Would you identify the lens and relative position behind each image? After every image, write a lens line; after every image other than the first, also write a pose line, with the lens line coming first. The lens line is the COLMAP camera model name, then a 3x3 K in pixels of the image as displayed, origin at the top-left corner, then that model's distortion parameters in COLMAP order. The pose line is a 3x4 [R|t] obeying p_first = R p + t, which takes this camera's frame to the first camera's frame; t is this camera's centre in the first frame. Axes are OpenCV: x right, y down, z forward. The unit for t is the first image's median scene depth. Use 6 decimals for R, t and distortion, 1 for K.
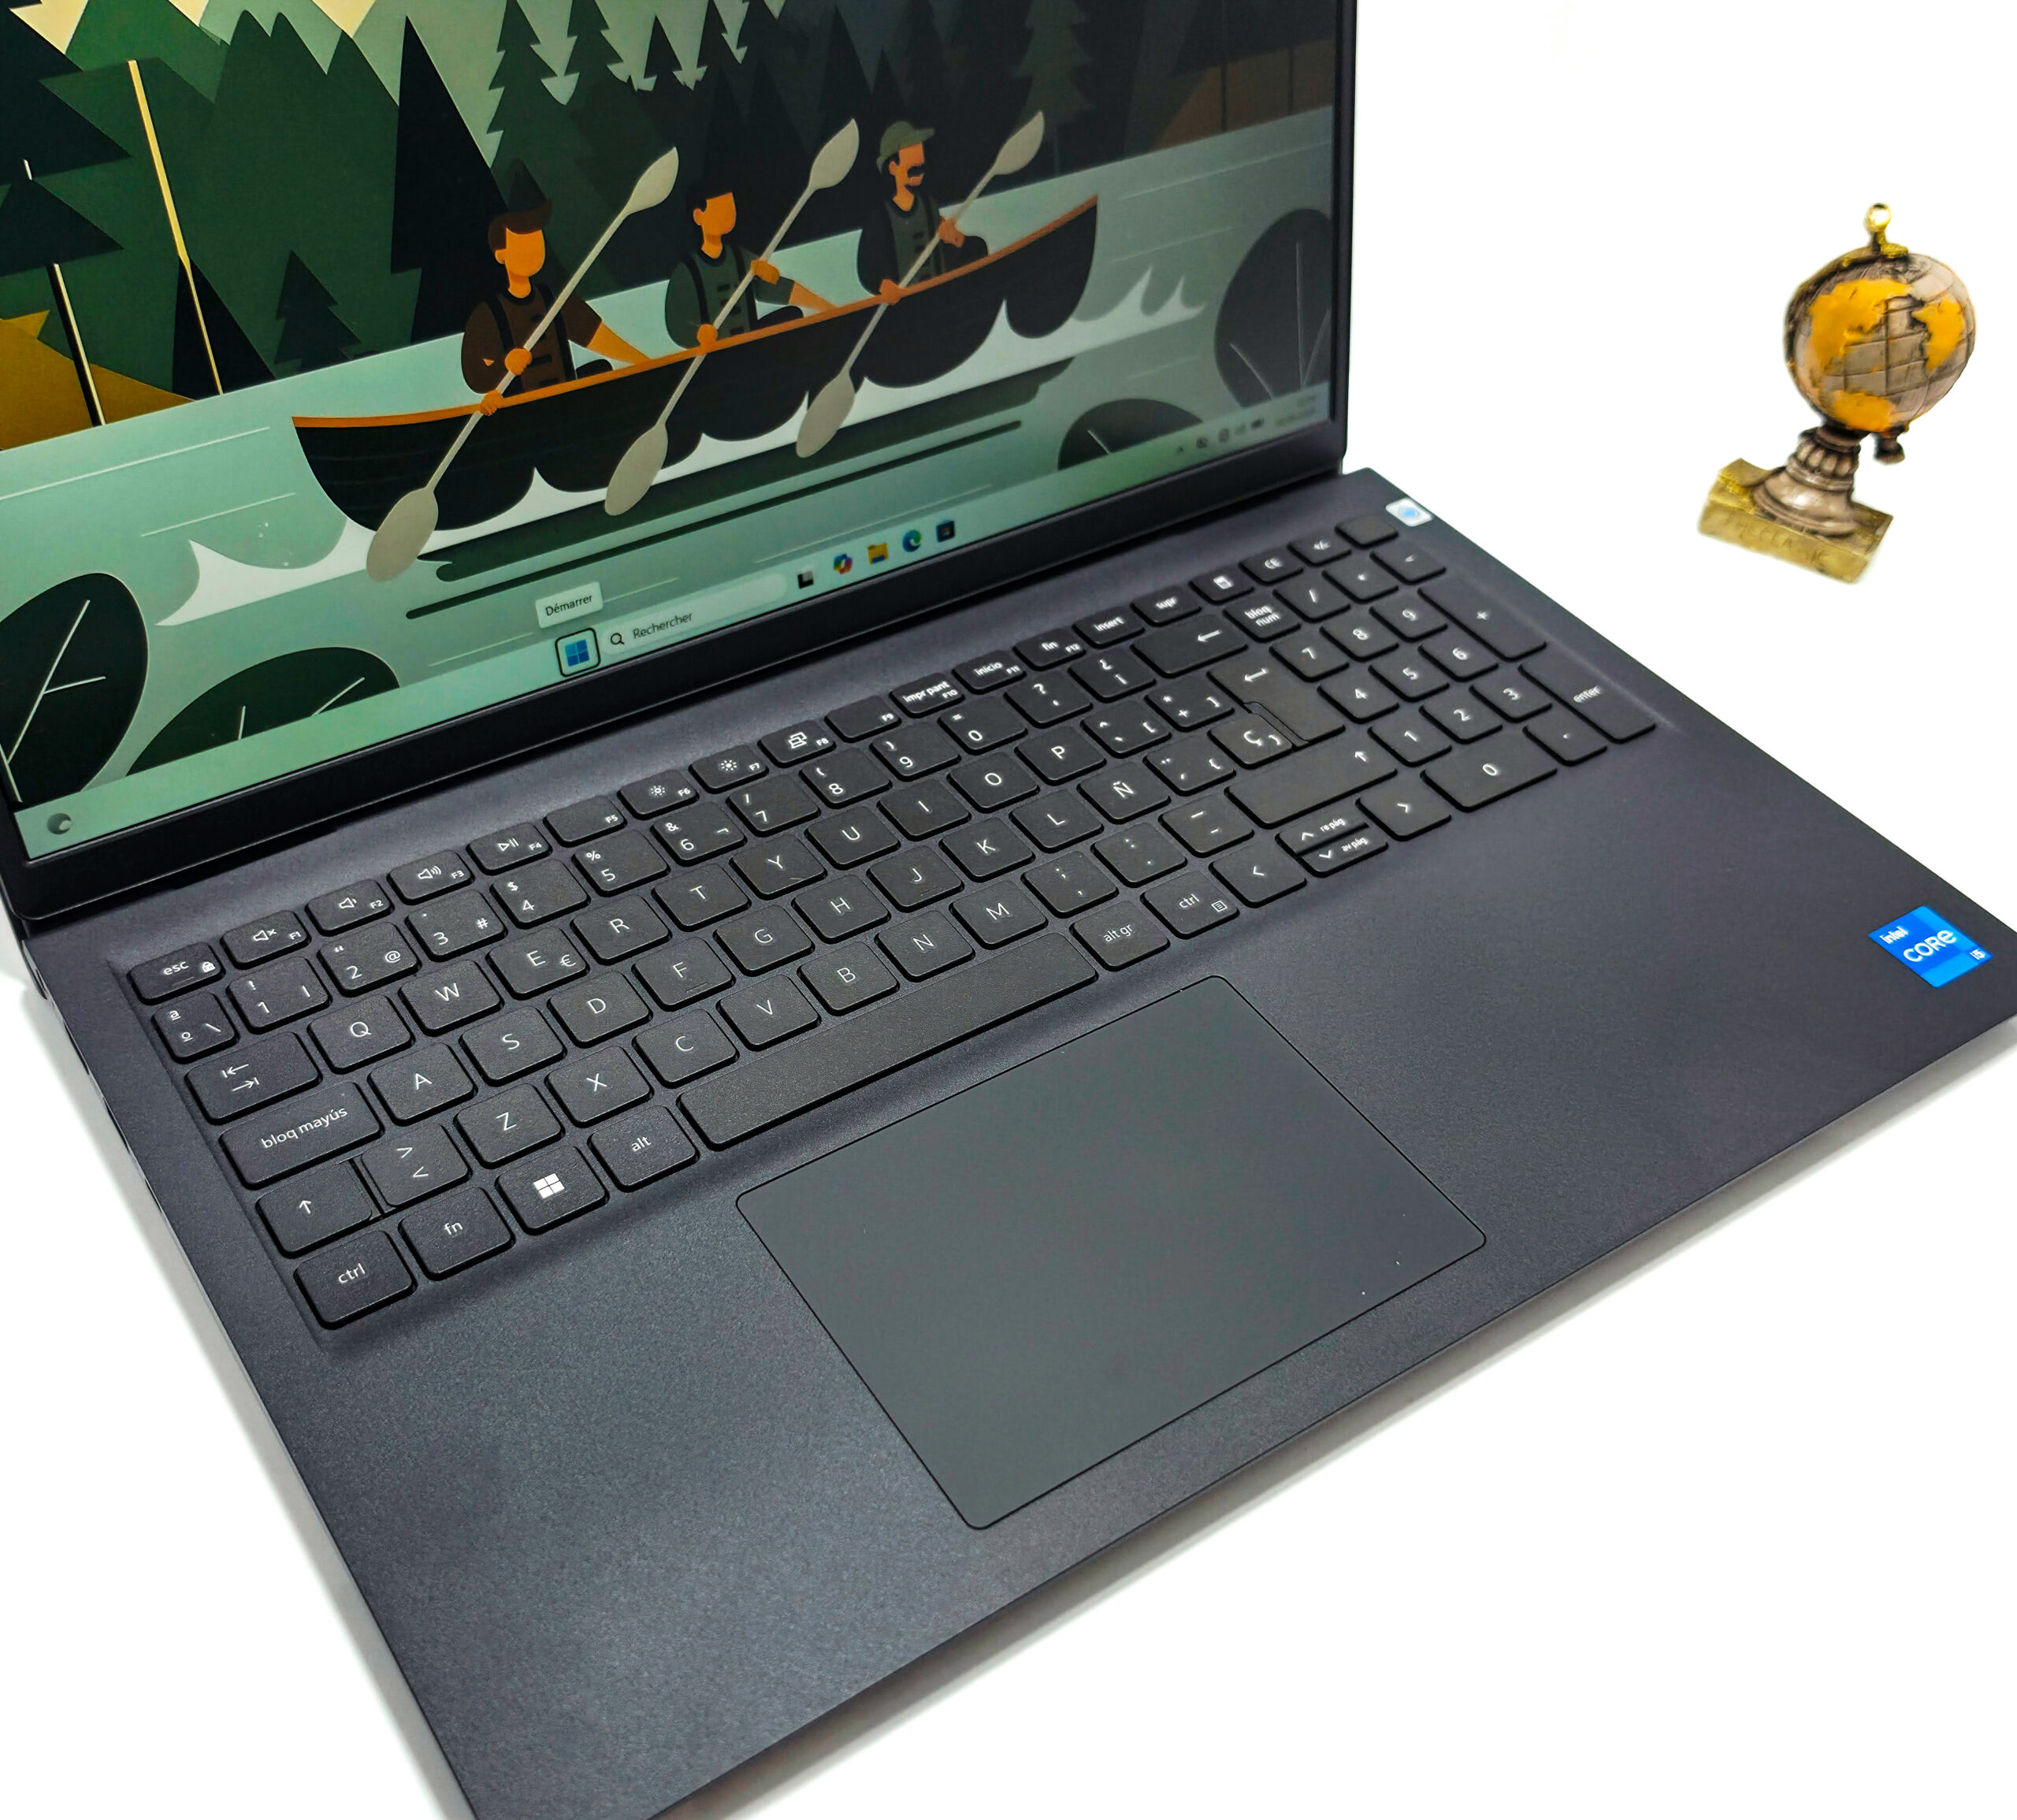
lens RADIAL K [[2181.0, 0, 971.6], [0, 2181.0, 940.0], [0, 0, 1]] dist [-0.056672, 0.000000]
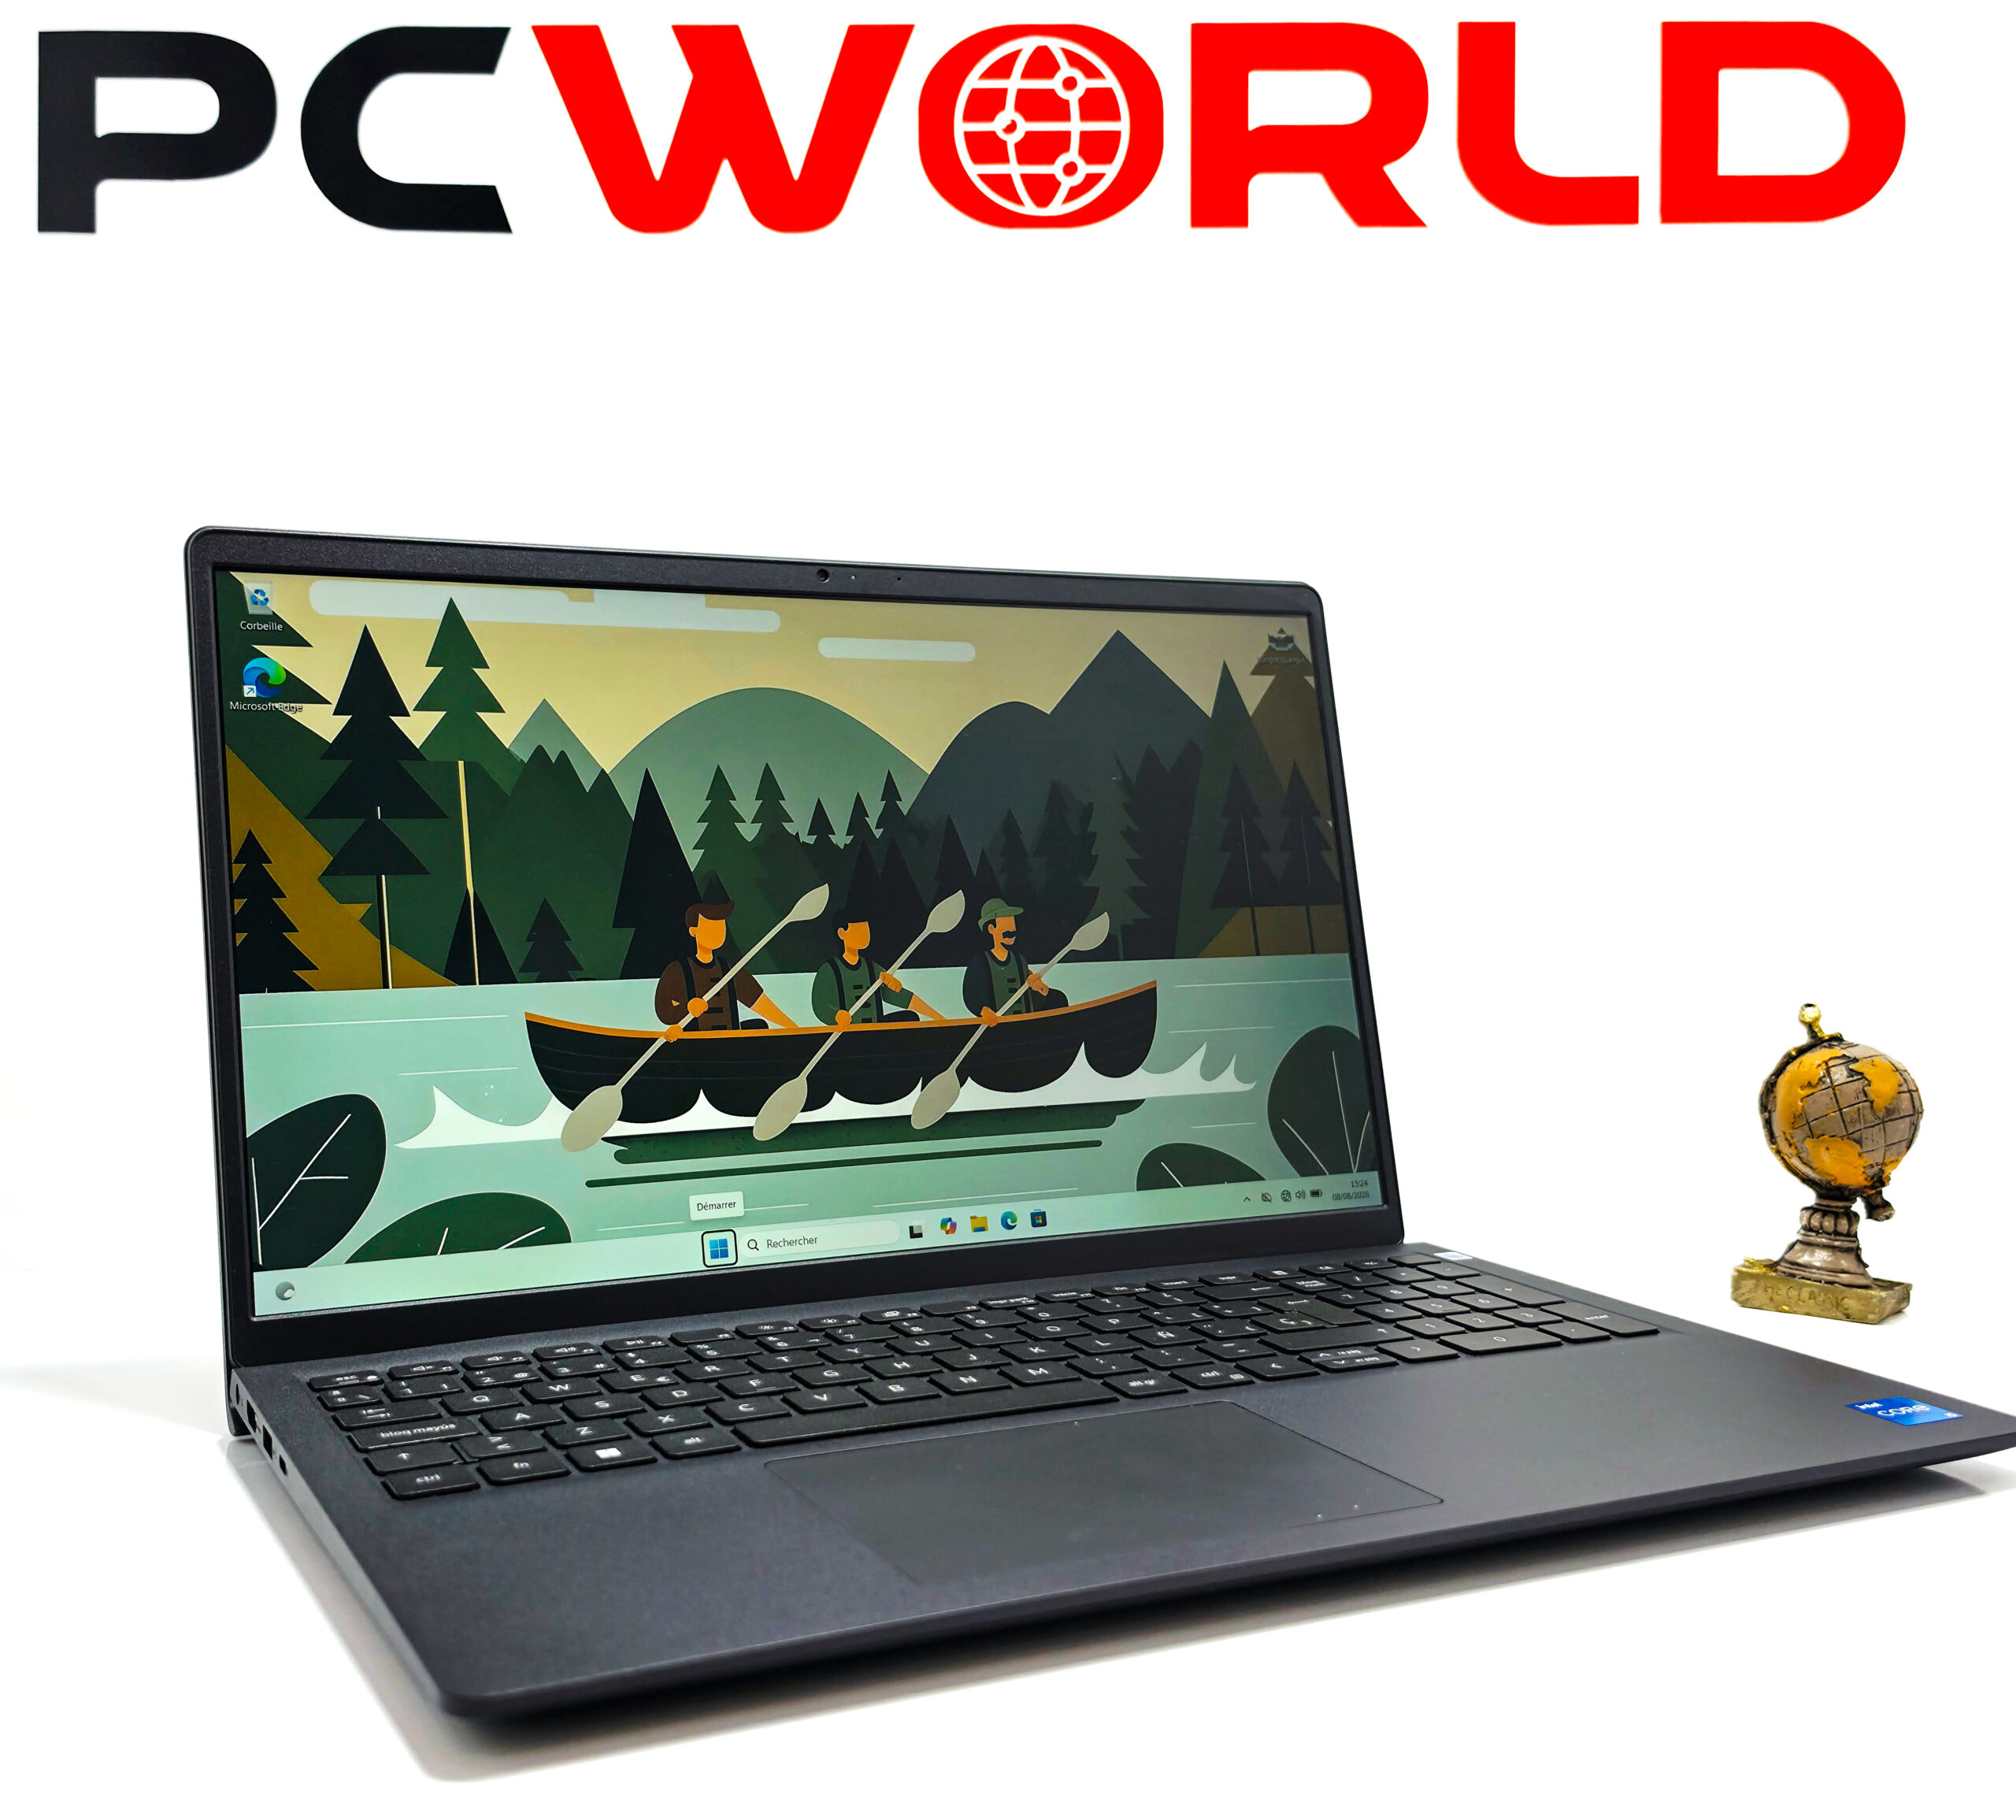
lens RADIAL K [[2180.0, 0, 1009.1], [0, 2180.0, 899.1], [0, 0, 1]] dist [-0.056672, 0.000000]
pose [[0.990840, -0.052563, -0.124393, 0.147026], [-0.046137, 0.733950, -0.677634, 0.560773], [0.126917, 0.677166, 0.724802, -0.003918]]
